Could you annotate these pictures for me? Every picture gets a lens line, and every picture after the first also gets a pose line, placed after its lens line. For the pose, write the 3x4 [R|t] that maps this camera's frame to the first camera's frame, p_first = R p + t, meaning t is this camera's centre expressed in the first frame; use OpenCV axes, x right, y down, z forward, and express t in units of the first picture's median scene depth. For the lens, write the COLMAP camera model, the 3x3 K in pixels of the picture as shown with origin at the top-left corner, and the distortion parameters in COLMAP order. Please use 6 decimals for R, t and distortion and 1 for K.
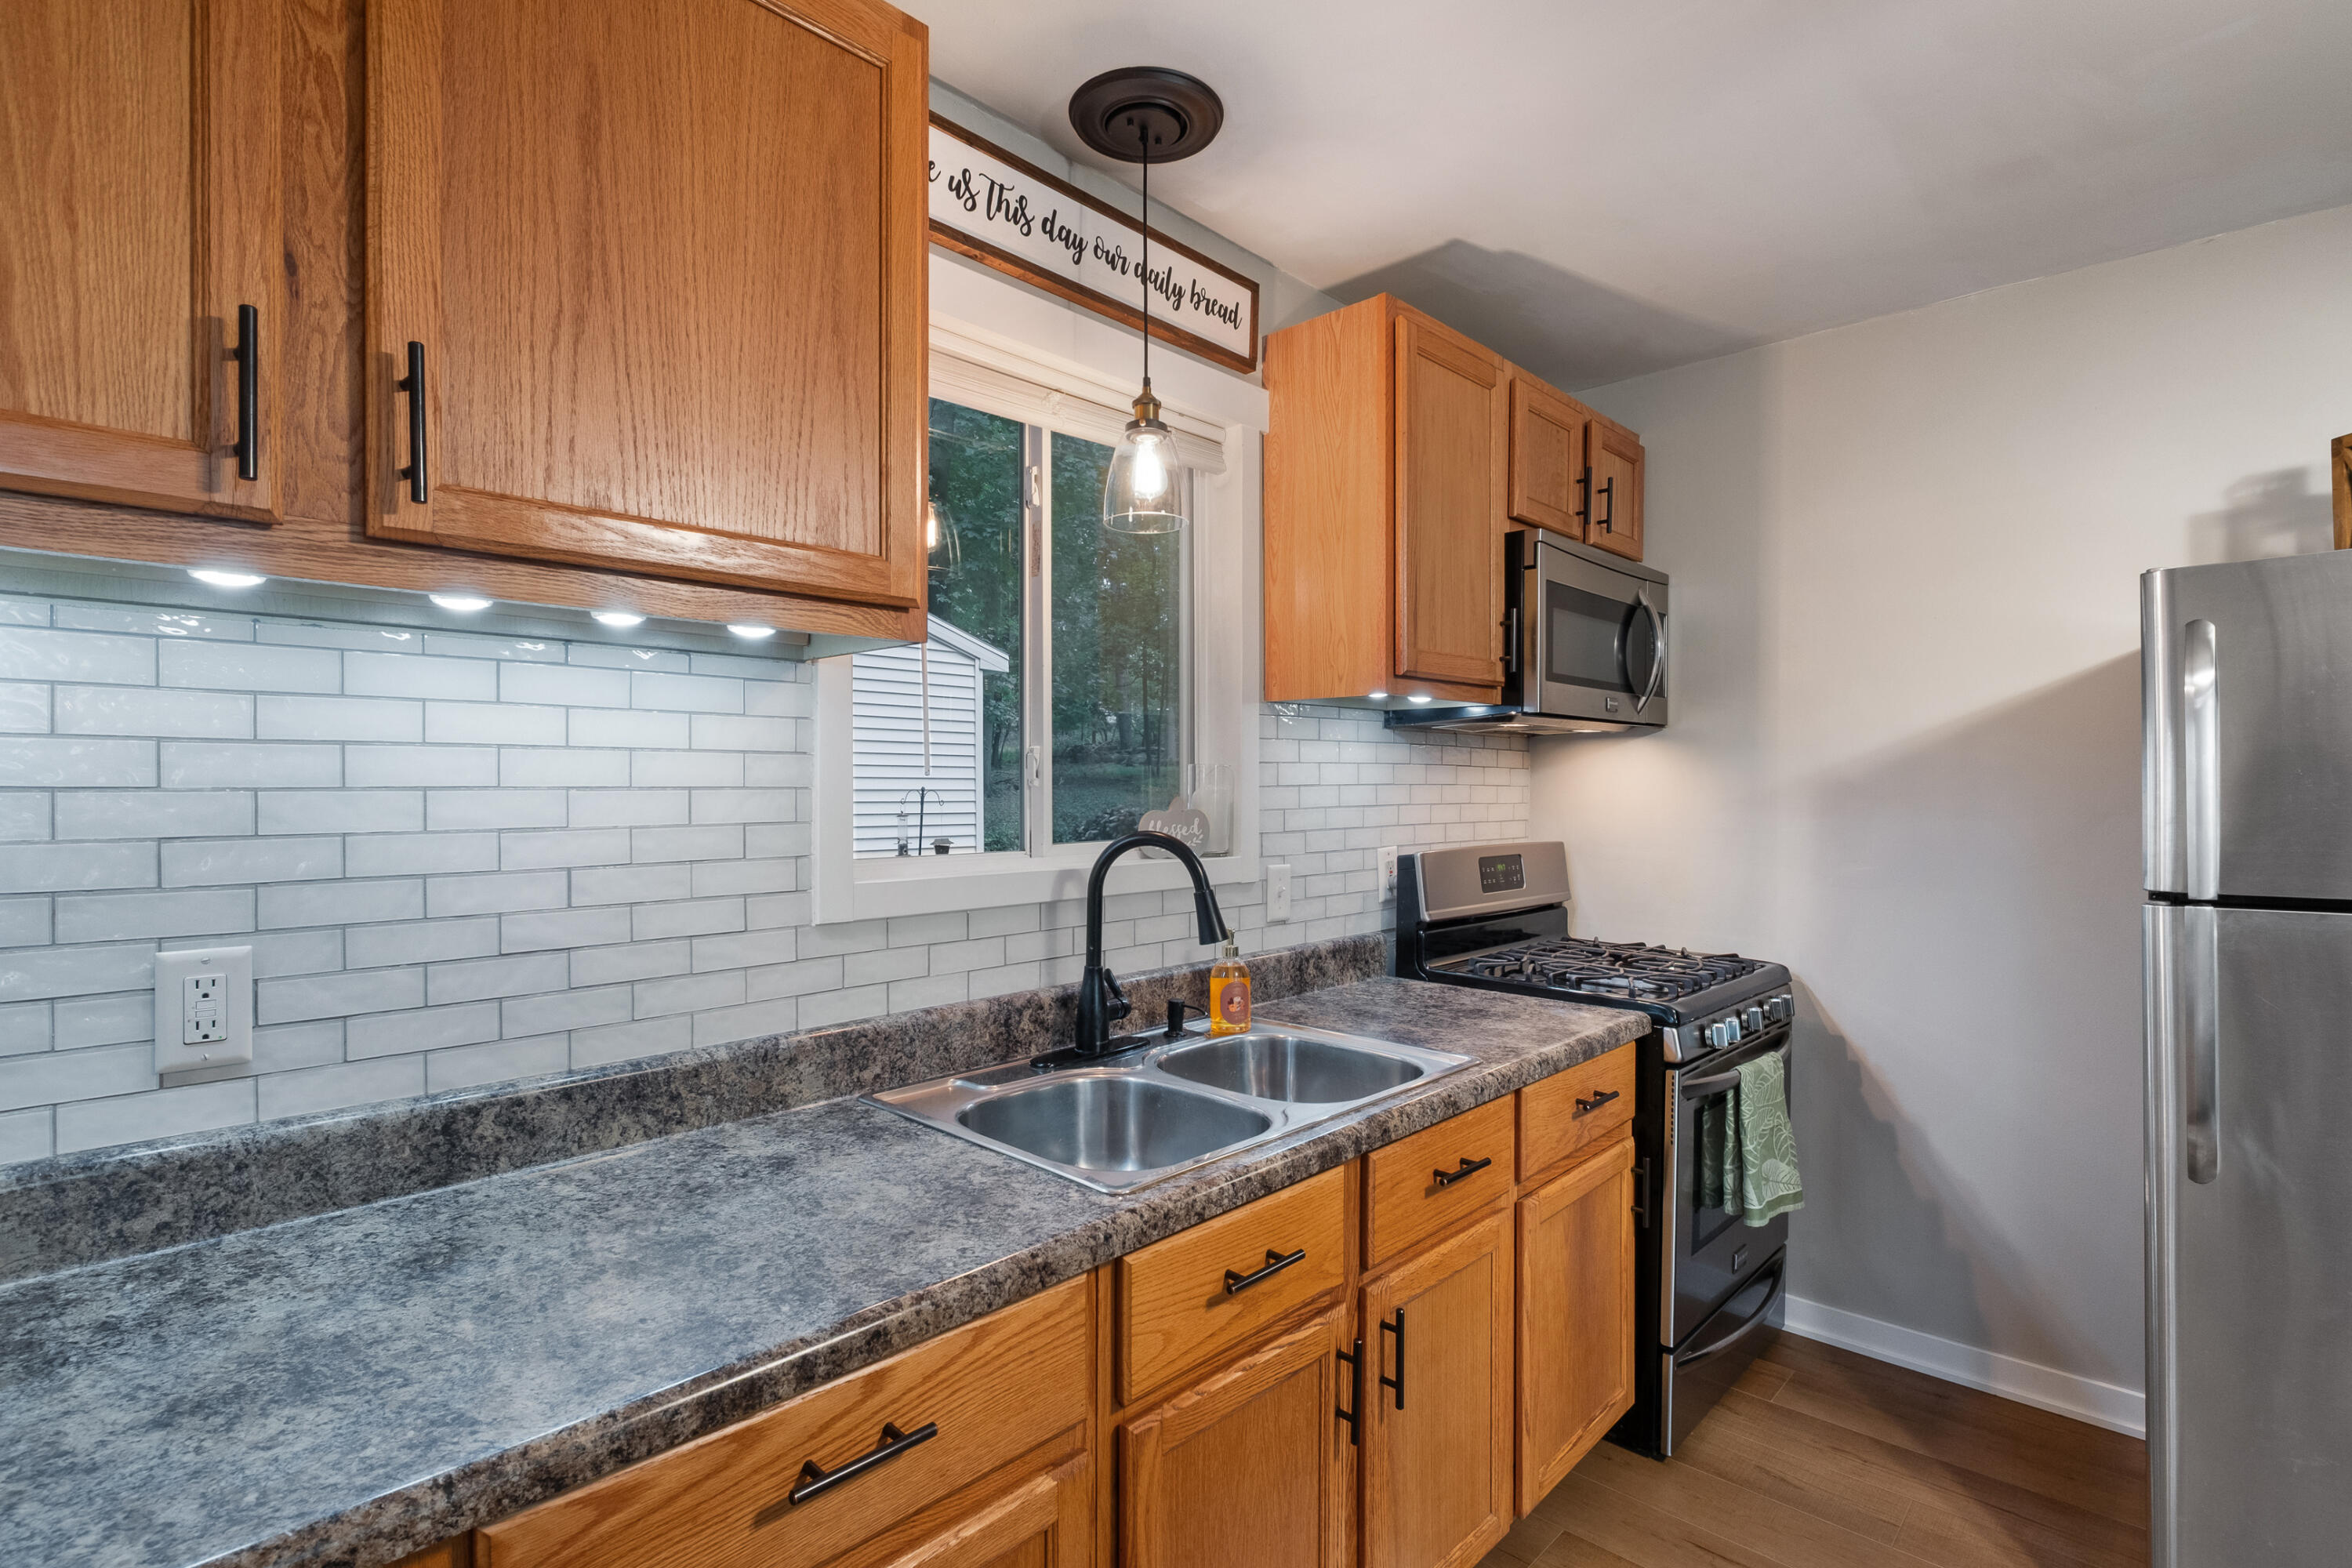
lens RADIAL K [[1122.7, 0, 1173.1], [0, 1122.7, 794.9], [0, 0, 1]] dist [-0.002325, -0.001071]
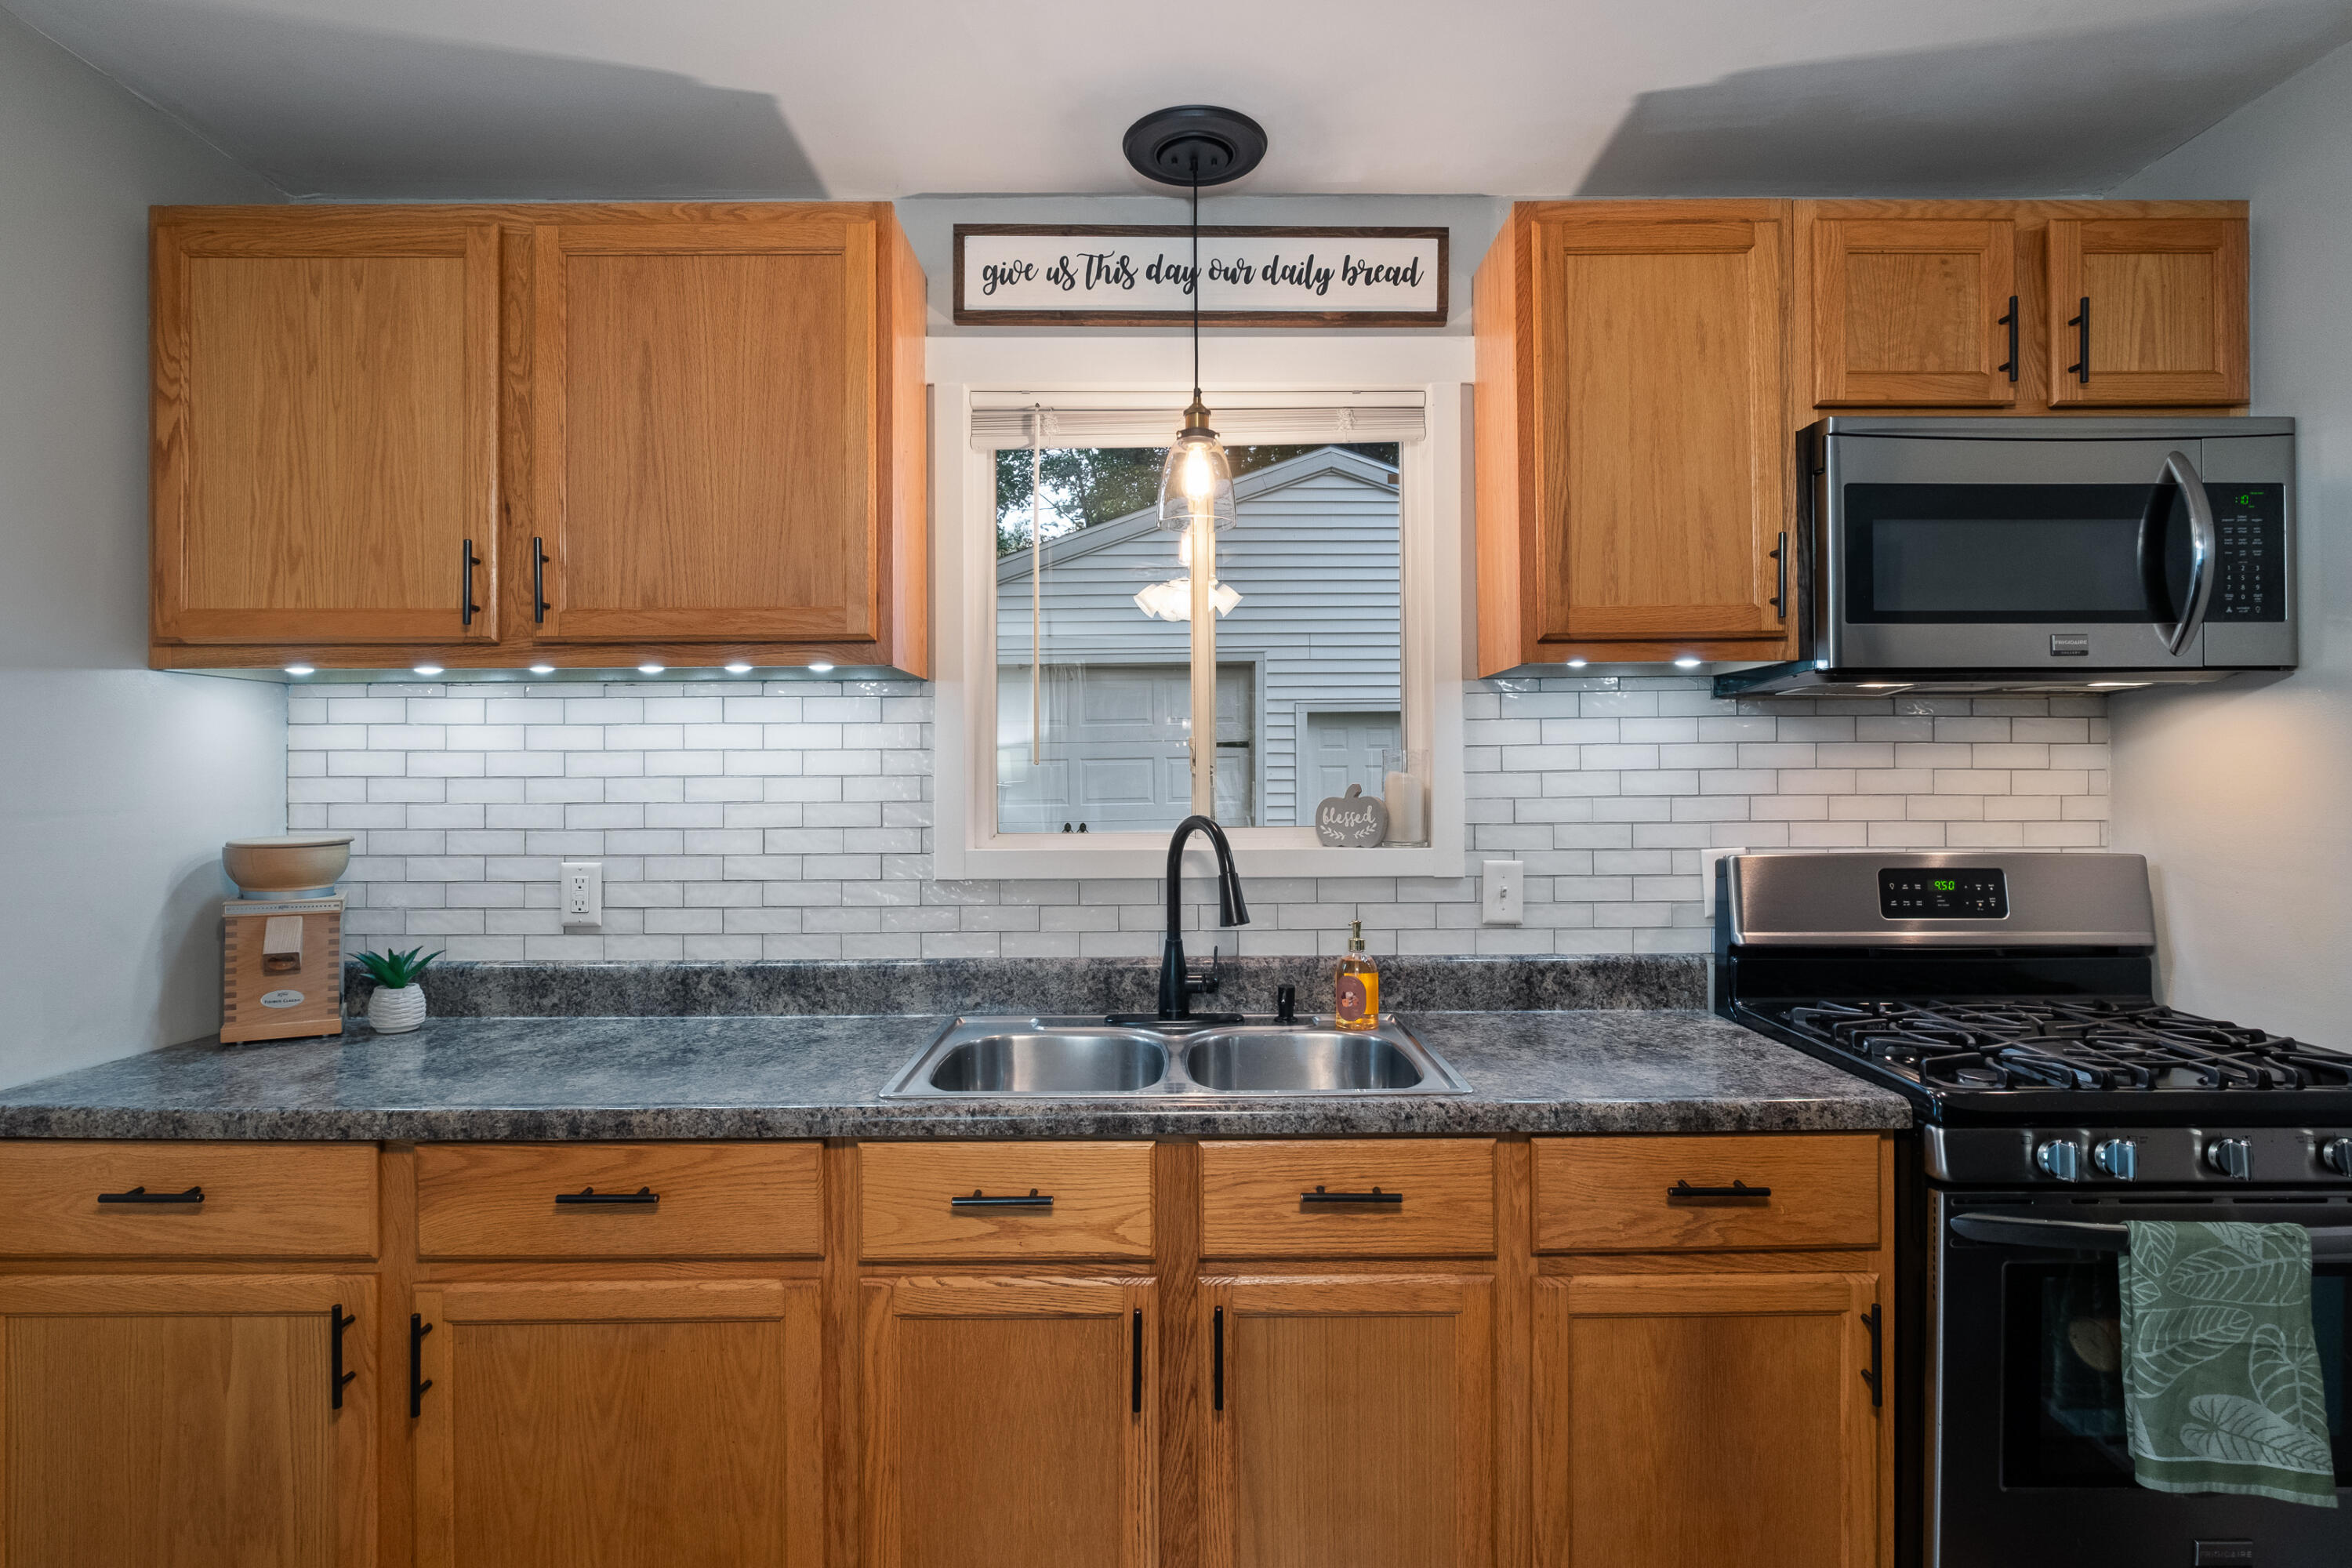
lens RADIAL K [[1180.5, 0, 1176.4], [0, 1180.5, 767.4], [0, 0, 1]] dist [-0.003472, -0.004878]
pose [[0.692436, -0.008749, -0.721426, 0.950174], [-0.001548, 0.999906, -0.013612, 0.002710], [0.721478, 0.010542, 0.692358, 0.266368]]
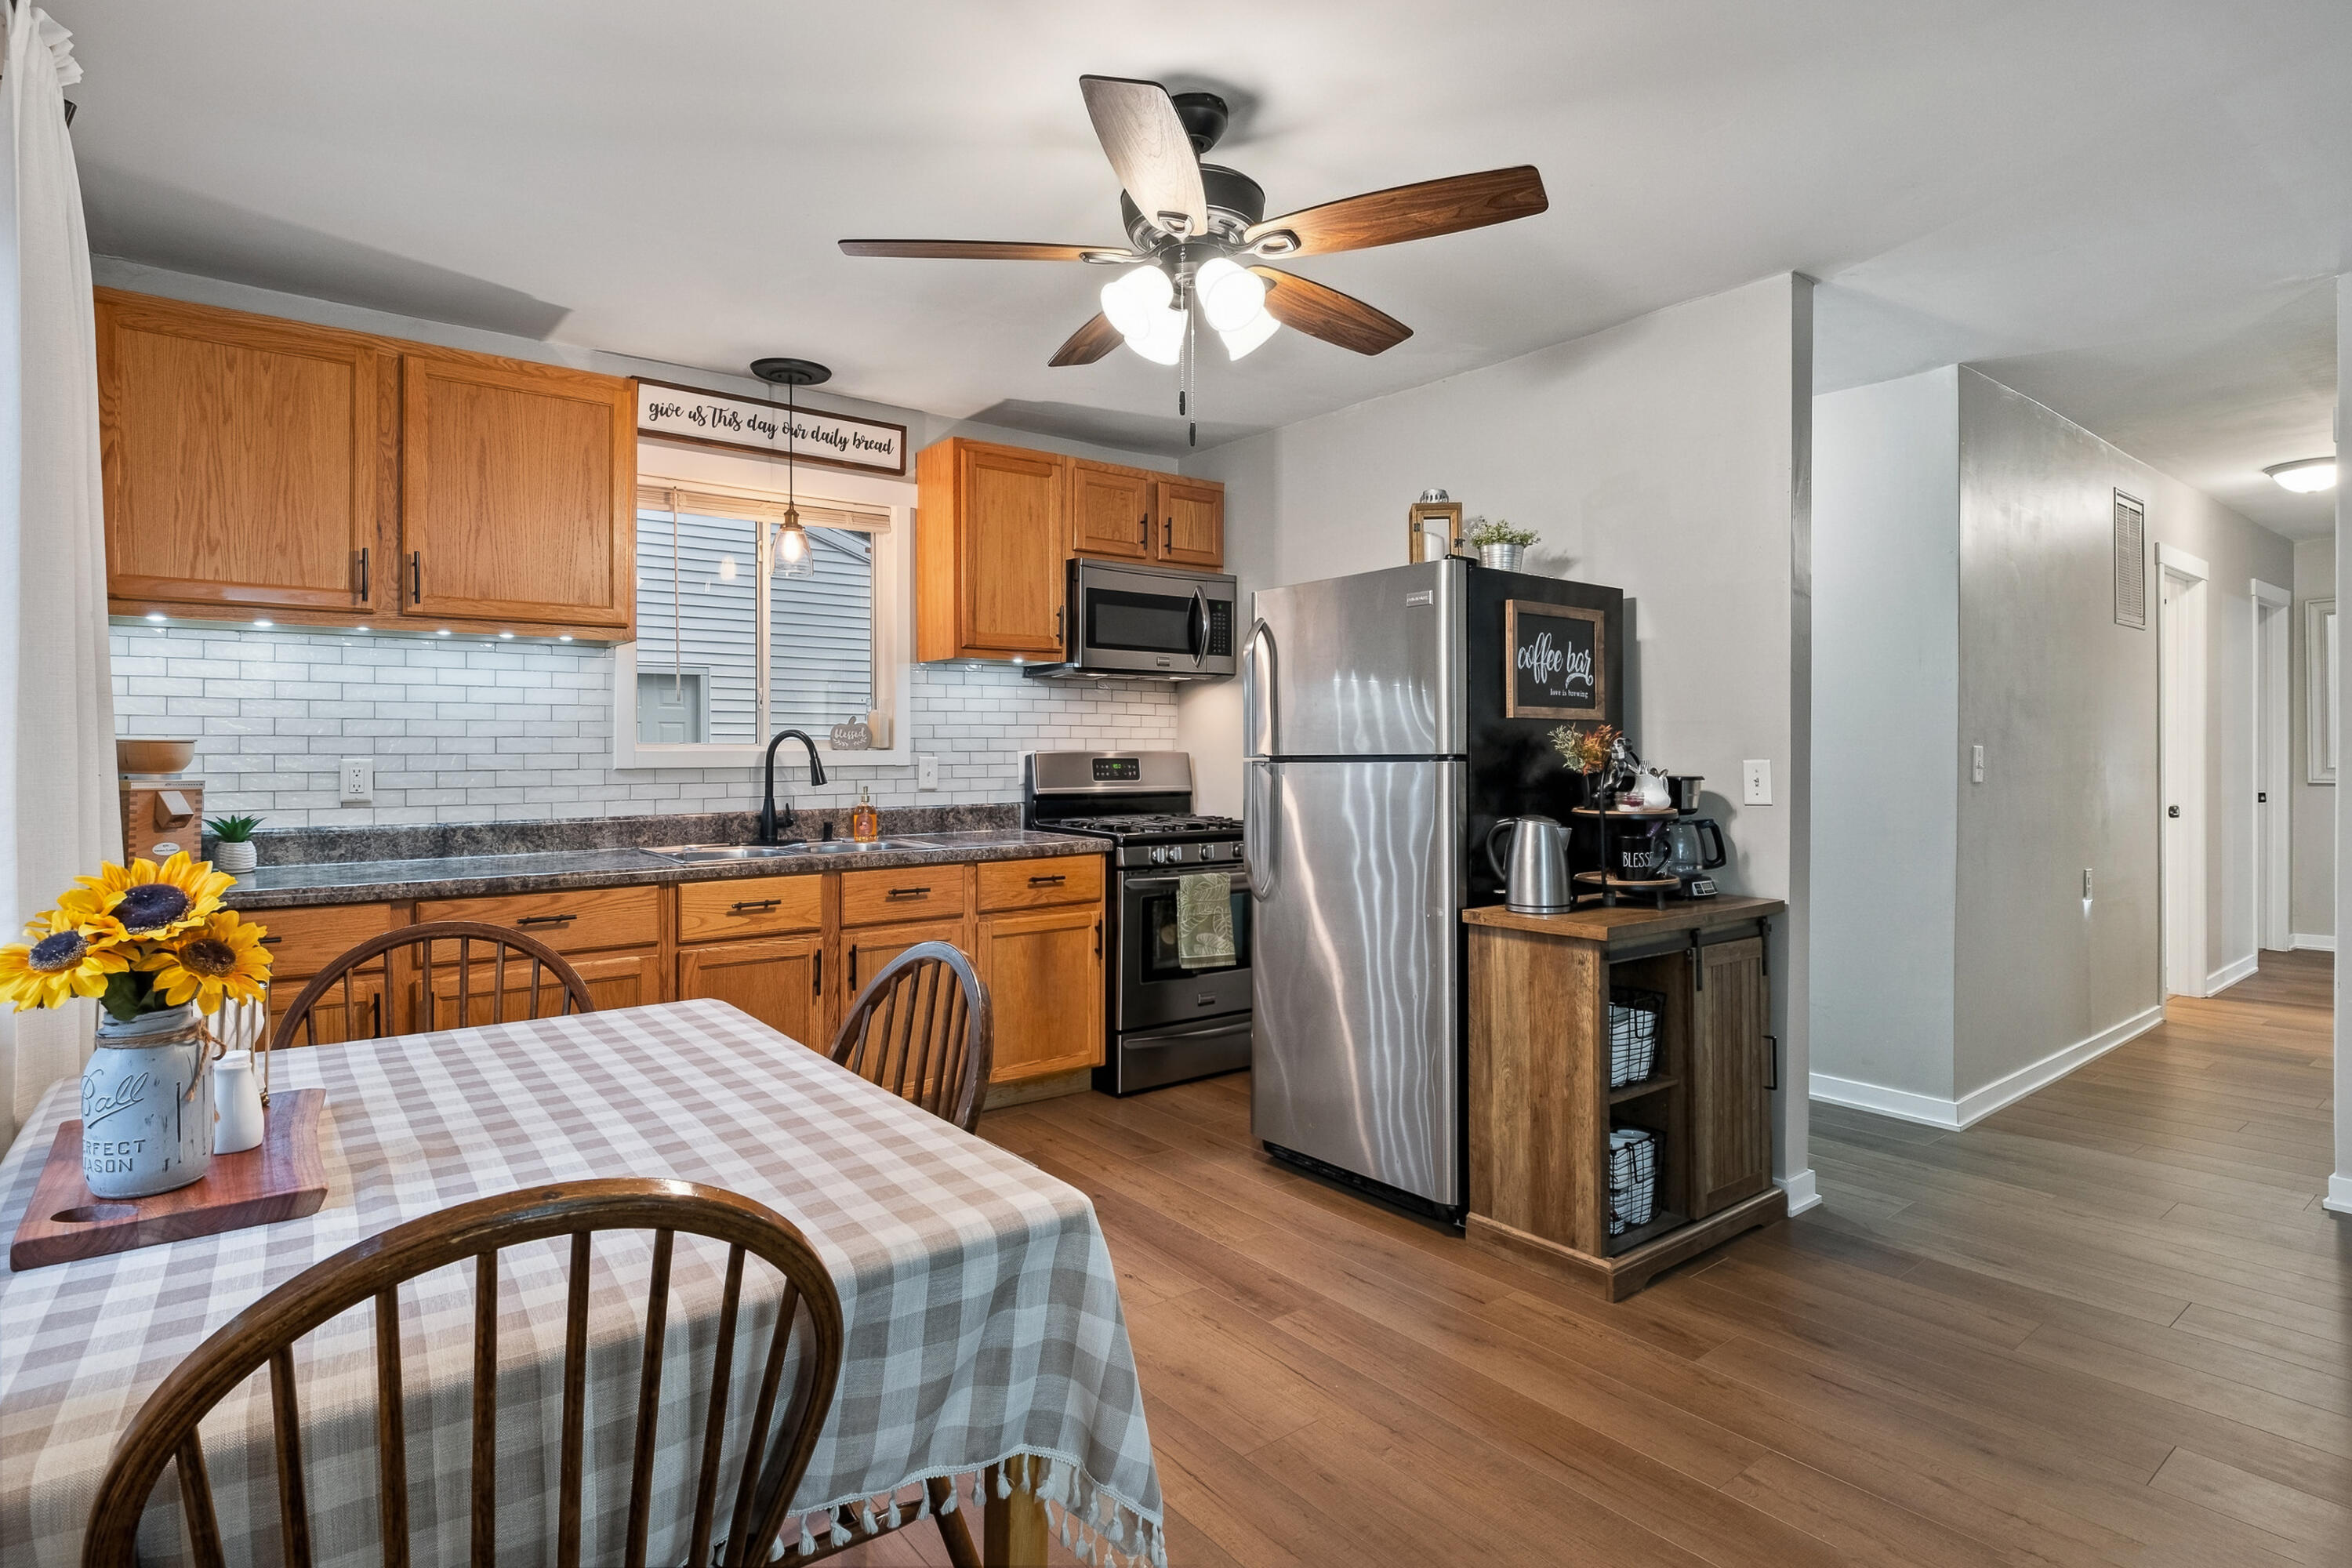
lens RADIAL K [[1201.7, 0, 1177.2], [0, 1201.7, 747.2], [0, 0, 1]] dist [-0.003975, -0.001335]
pose [[0.989738, 0.001121, -0.142887, 1.185365], [-0.002021, 0.999979, -0.006156, 0.093479], [0.142877, 0.006382, 0.989720, -1.243951]]
